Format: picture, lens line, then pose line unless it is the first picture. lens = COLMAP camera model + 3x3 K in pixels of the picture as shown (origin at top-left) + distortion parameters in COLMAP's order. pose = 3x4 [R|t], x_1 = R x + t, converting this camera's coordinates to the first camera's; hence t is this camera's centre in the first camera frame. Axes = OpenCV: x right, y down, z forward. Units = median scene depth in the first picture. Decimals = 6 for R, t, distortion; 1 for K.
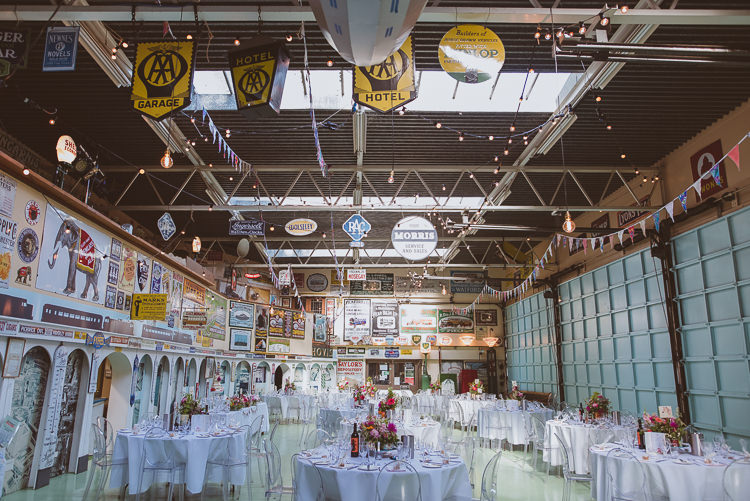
lens RADIAL K [[548.4, 0, 375.0], [0, 548.4, 250.5], [0, 0, 1]] dist [-0.080417, 0.001764]
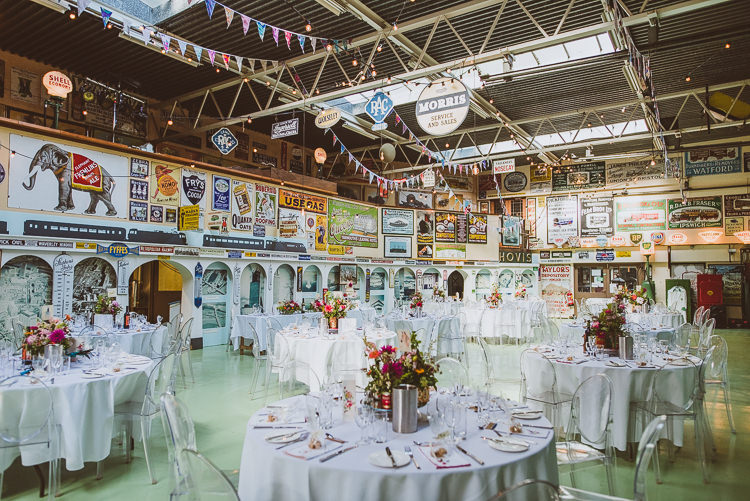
lens RADIAL K [[528.8, 0, 375.0], [0, 528.8, 250.5], [0, 0, 1]] dist [-0.076512, 0.087124]
pose [[0.817979, -0.035826, -0.574132, 0.206078], [0.126461, 0.984842, 0.118717, 0.038921], [0.561176, -0.169714, 0.810110, 0.148733]]
